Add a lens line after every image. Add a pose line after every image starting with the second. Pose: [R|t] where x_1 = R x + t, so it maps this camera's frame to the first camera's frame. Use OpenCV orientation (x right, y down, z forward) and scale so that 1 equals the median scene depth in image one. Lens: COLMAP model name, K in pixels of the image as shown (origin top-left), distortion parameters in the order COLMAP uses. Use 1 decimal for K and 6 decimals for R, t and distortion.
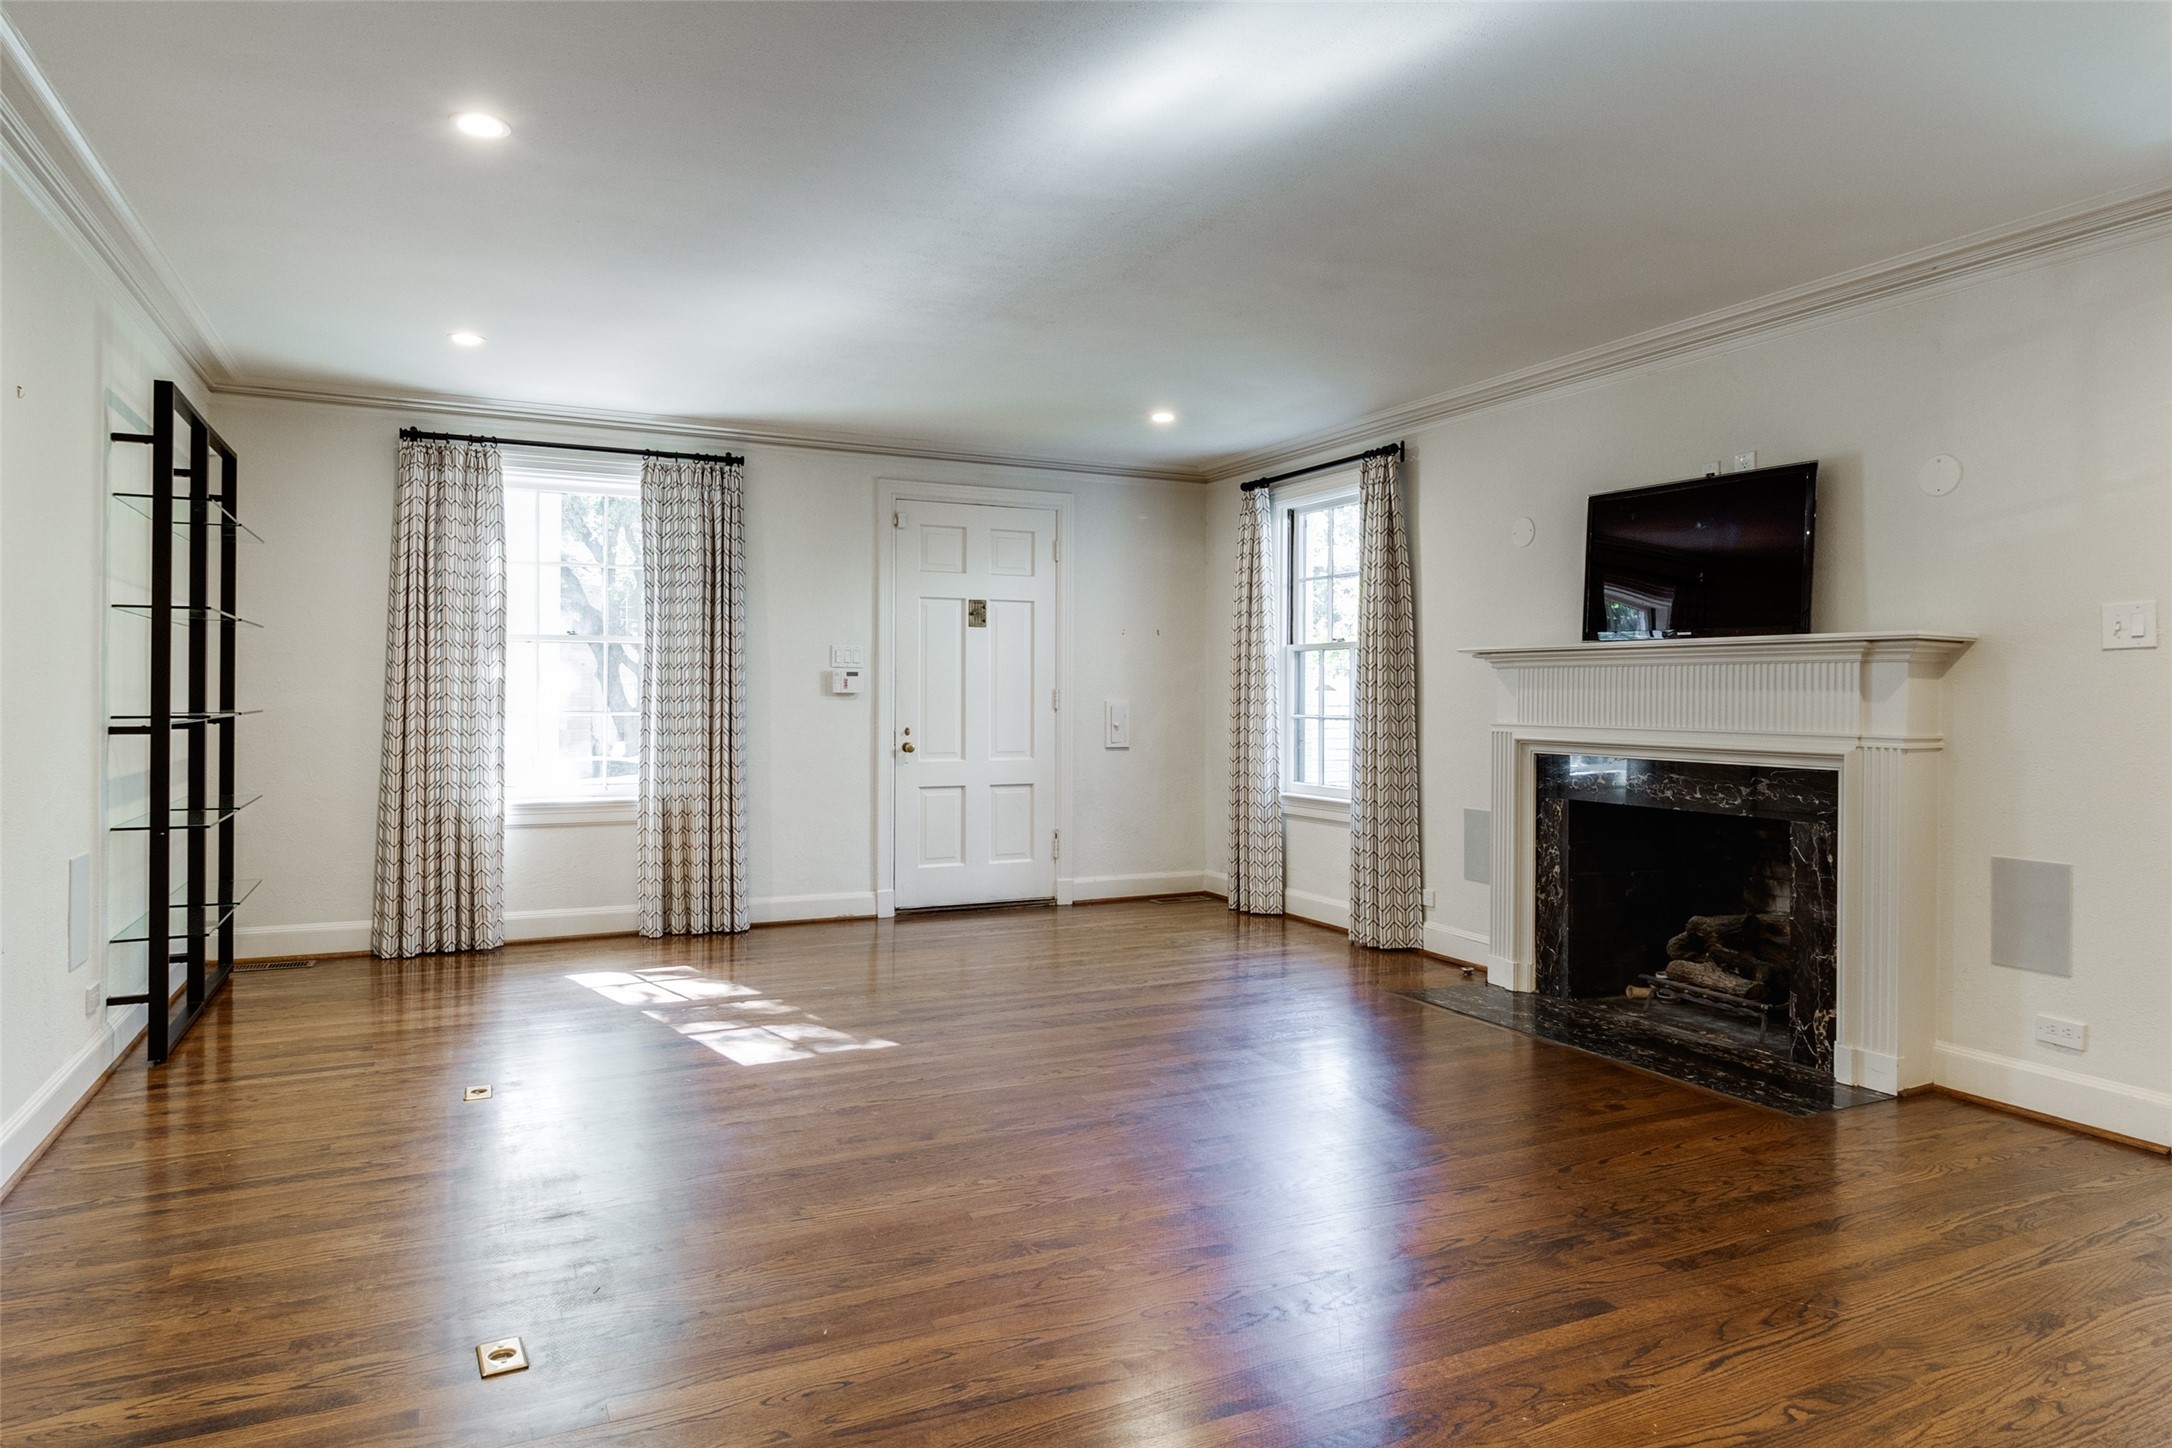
lens RADIAL K [[1323.6, 0, 1087.6], [0, 1323.6, 682.0], [0, 0, 1]] dist [0.001415, -0.001689]
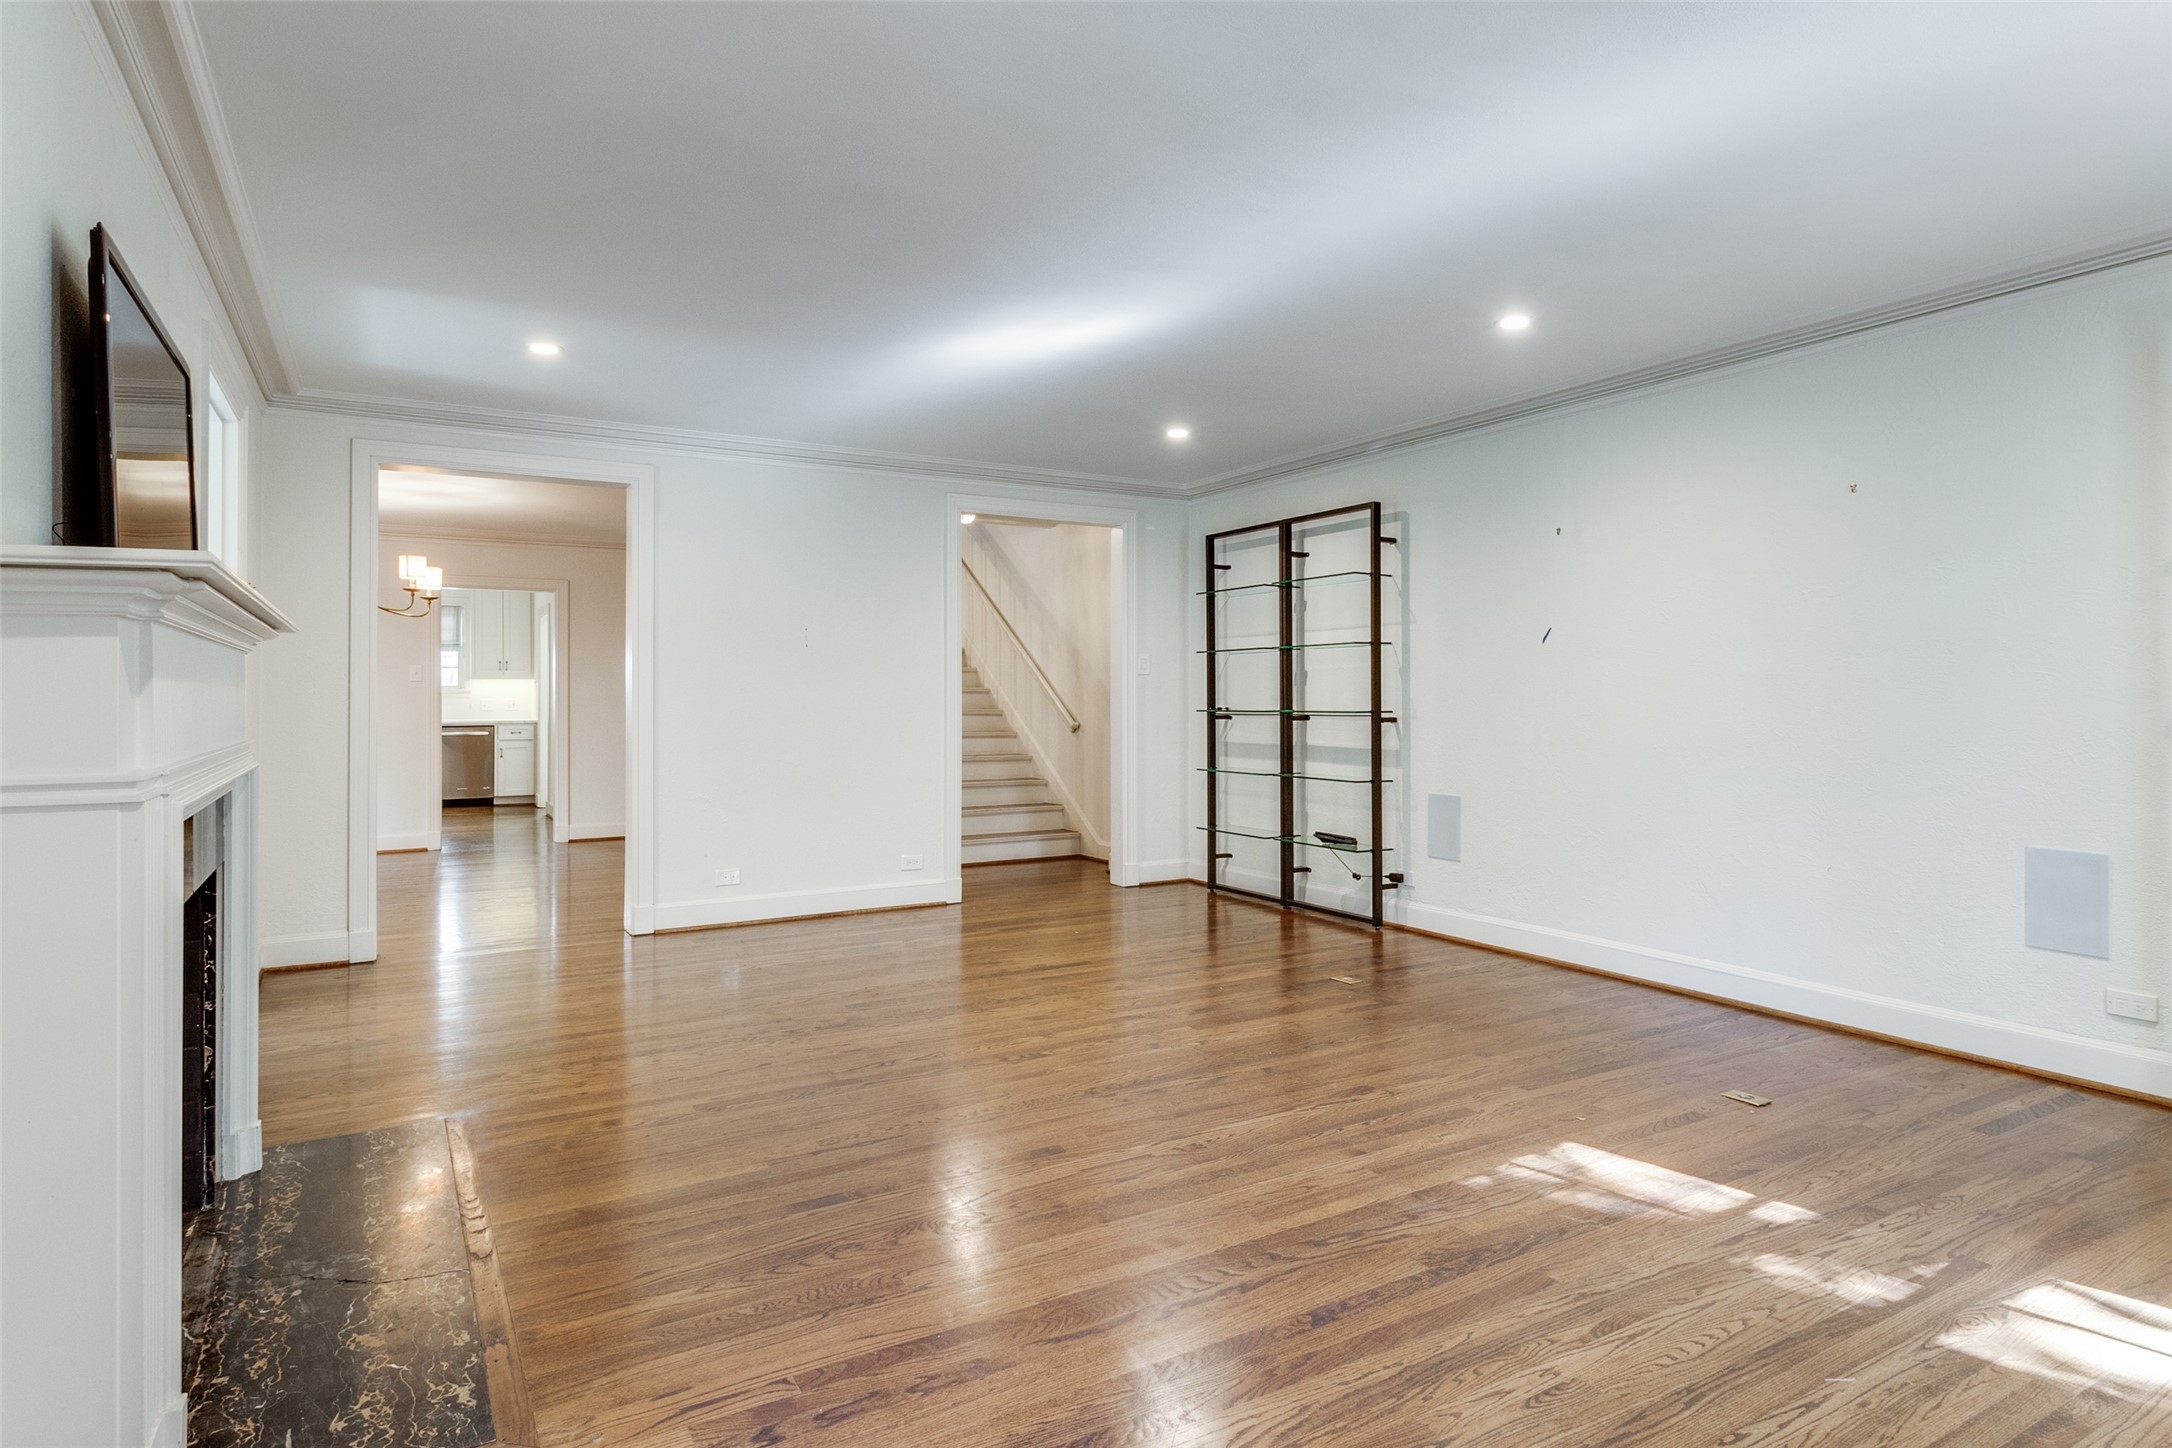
lens RADIAL K [[1137.3, 0, 1056.4], [0, 1137.3, 698.1], [0, 0, 1]] dist [0.003292, 0.000327]
pose [[-0.998200, -0.004889, -0.059775, 0.084880], [-0.004557, 0.999973, -0.005684, 0.010580], [0.059801, -0.005401, -0.998196, 1.301939]]
